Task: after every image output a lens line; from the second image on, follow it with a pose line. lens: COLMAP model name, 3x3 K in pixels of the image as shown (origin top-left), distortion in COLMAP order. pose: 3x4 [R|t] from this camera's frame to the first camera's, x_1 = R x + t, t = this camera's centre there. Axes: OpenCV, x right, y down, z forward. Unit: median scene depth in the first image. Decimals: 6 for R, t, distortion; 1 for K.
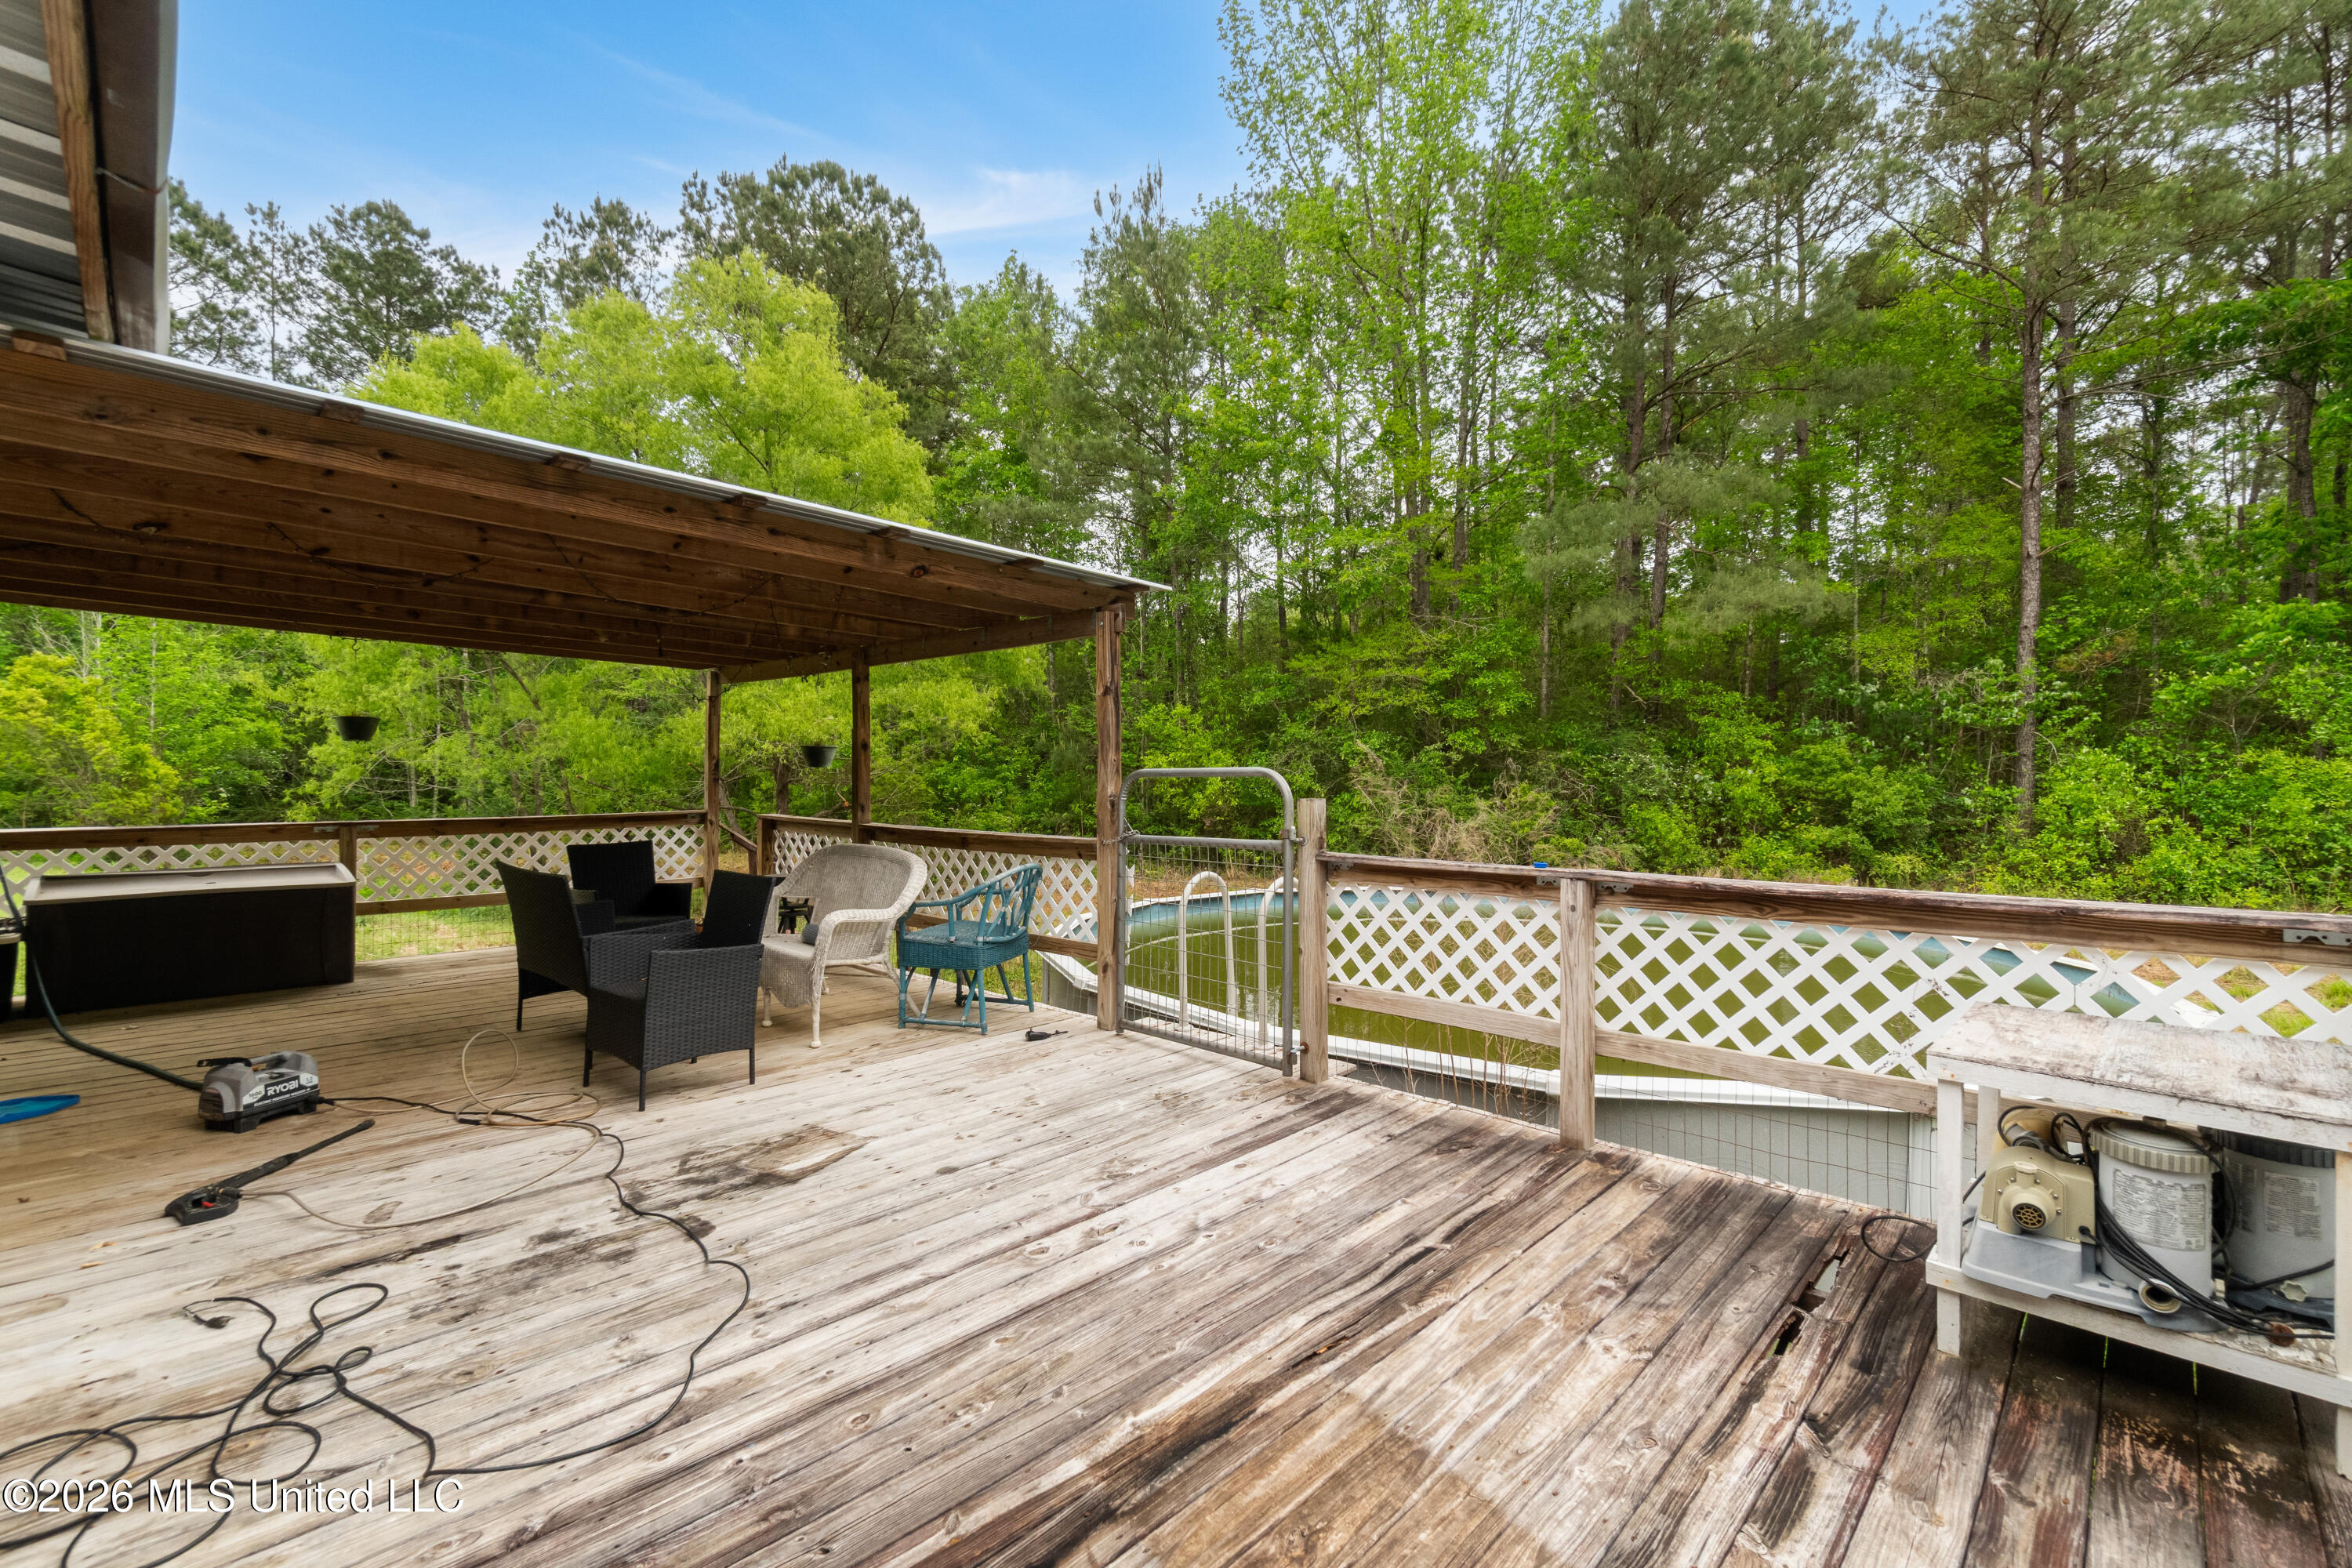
lens RADIAL K [[1085.4, 0, 1170.9], [0, 1085.4, 759.6], [0, 0, 1]] dist [0.002954, 0.001052]
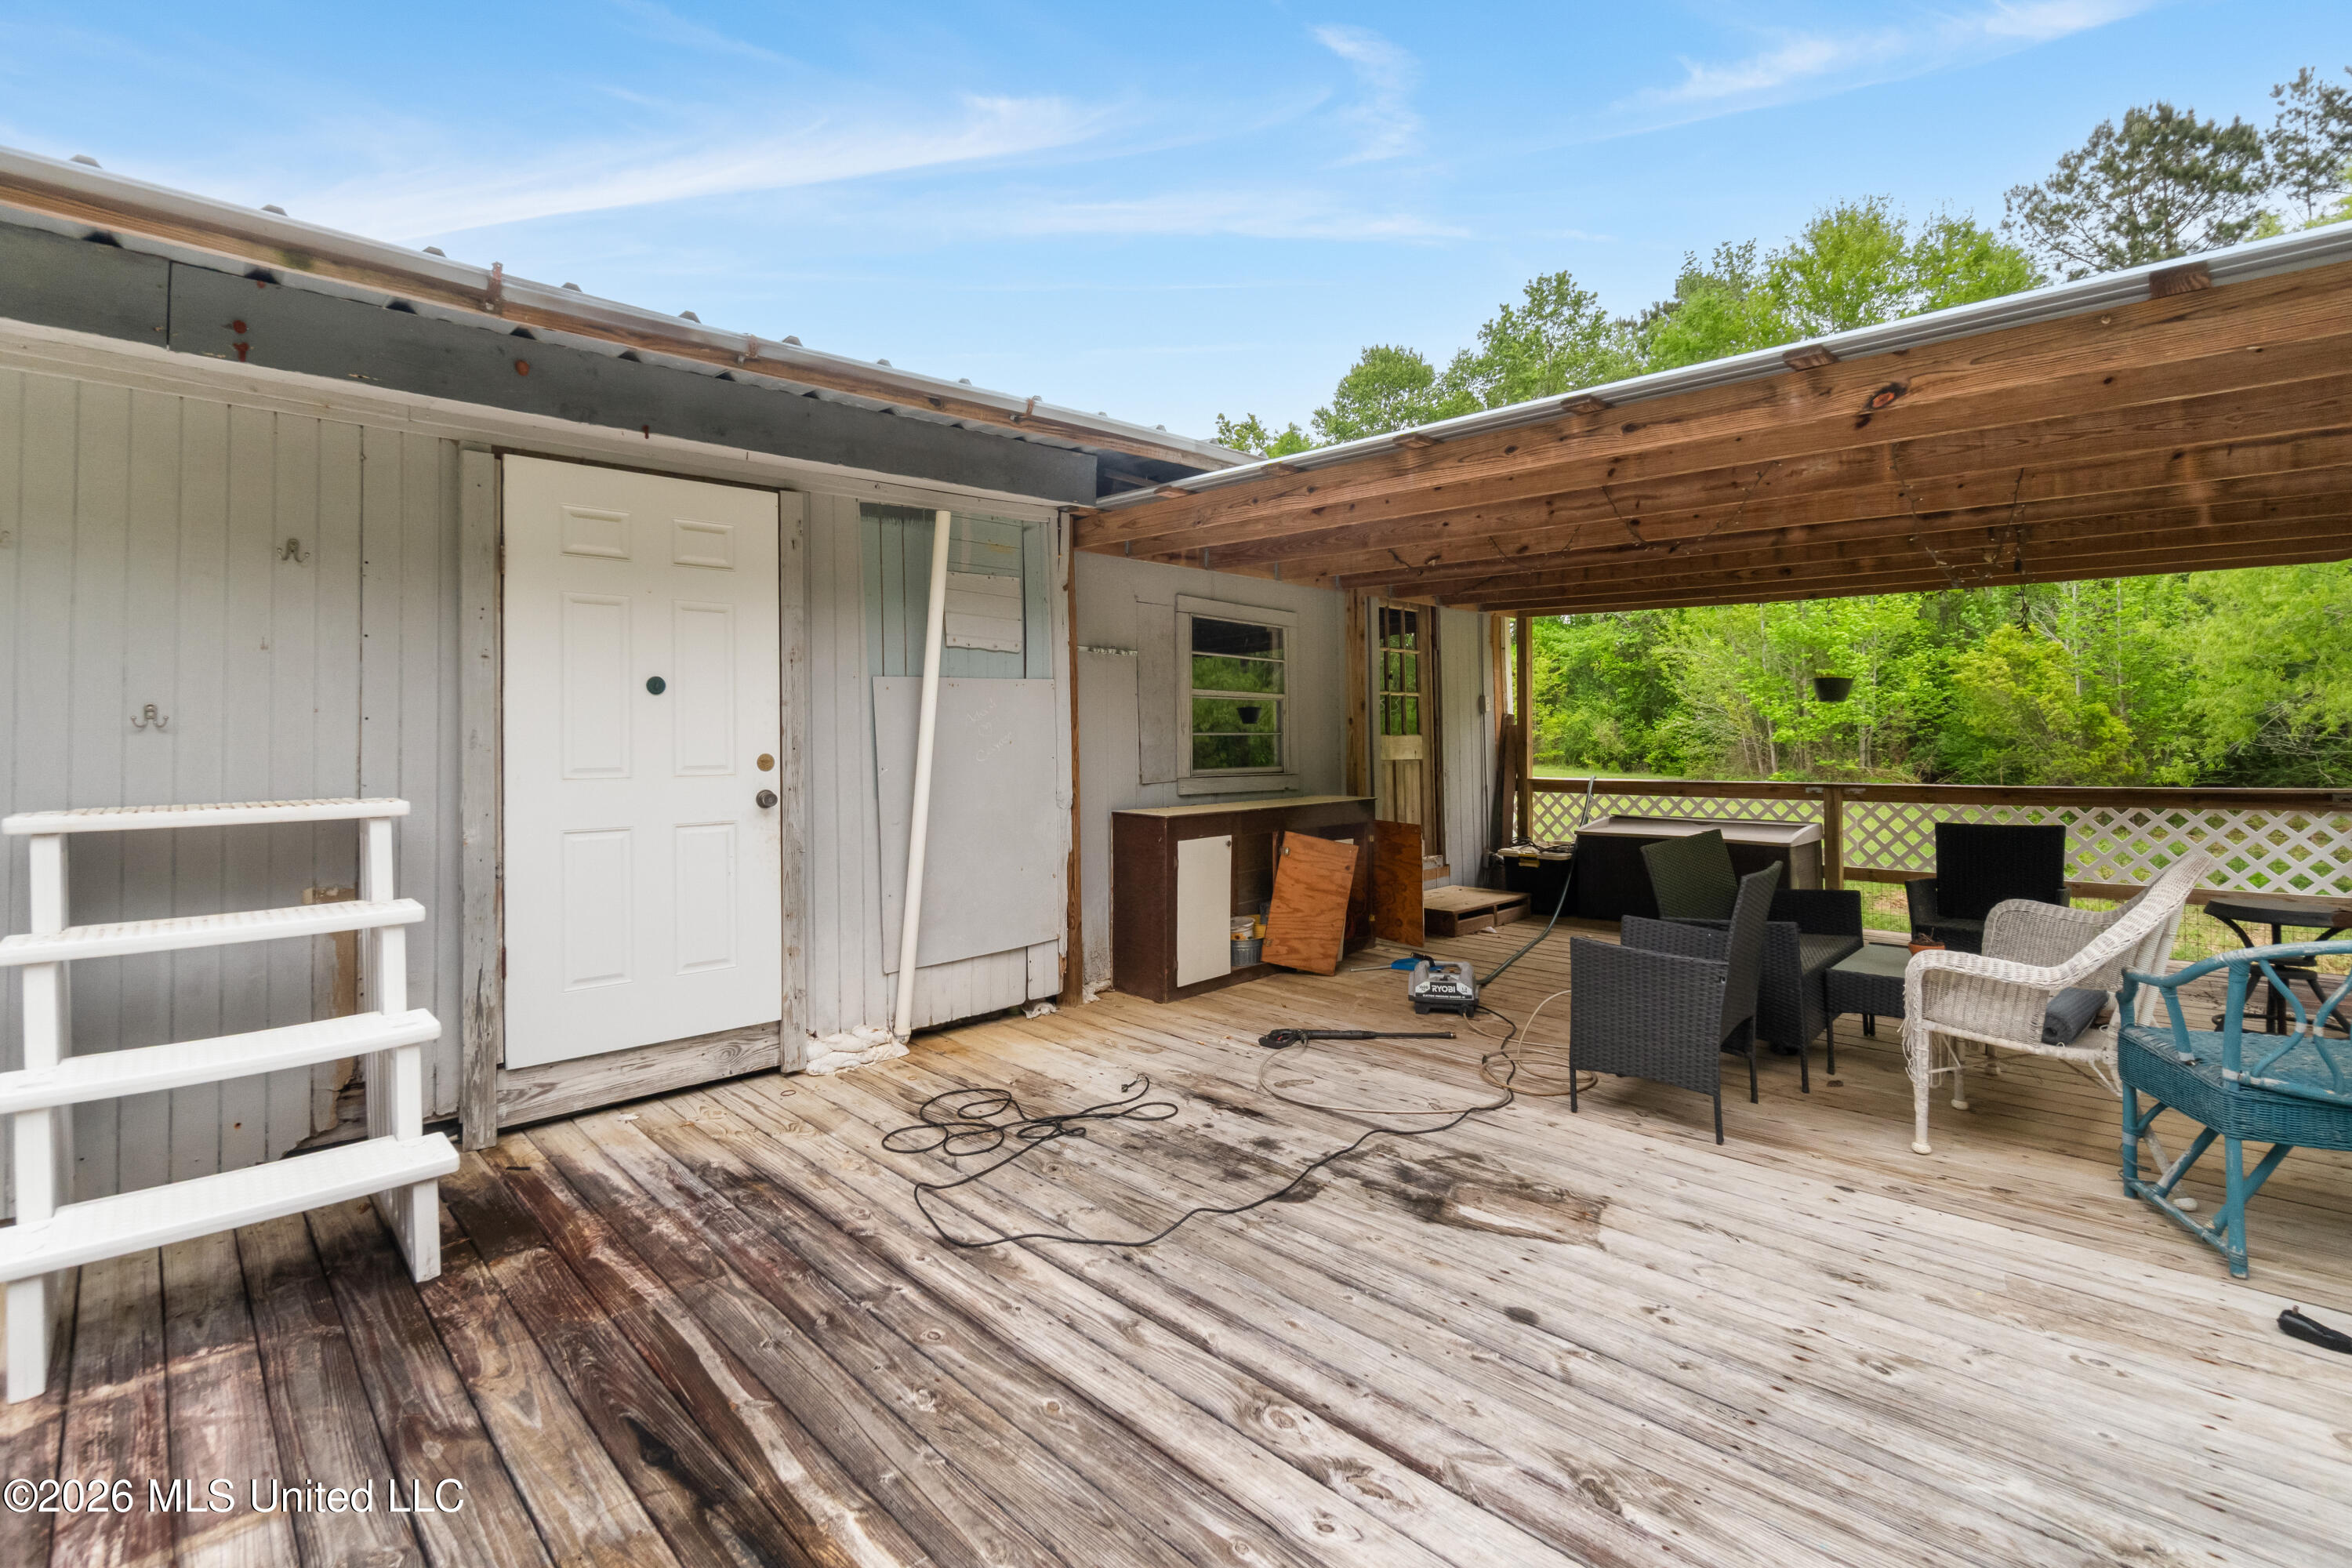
lens RADIAL K [[1085.4, 0, 1170.9], [0, 1085.4, 759.6], [0, 0, 1]] dist [0.002954, 0.001052]
pose [[-0.069519, 0.014922, -0.997469, 0.552656], [0.025410, 0.999590, 0.013183, 0.012744], [0.997257, -0.024429, -0.069870, 0.939689]]
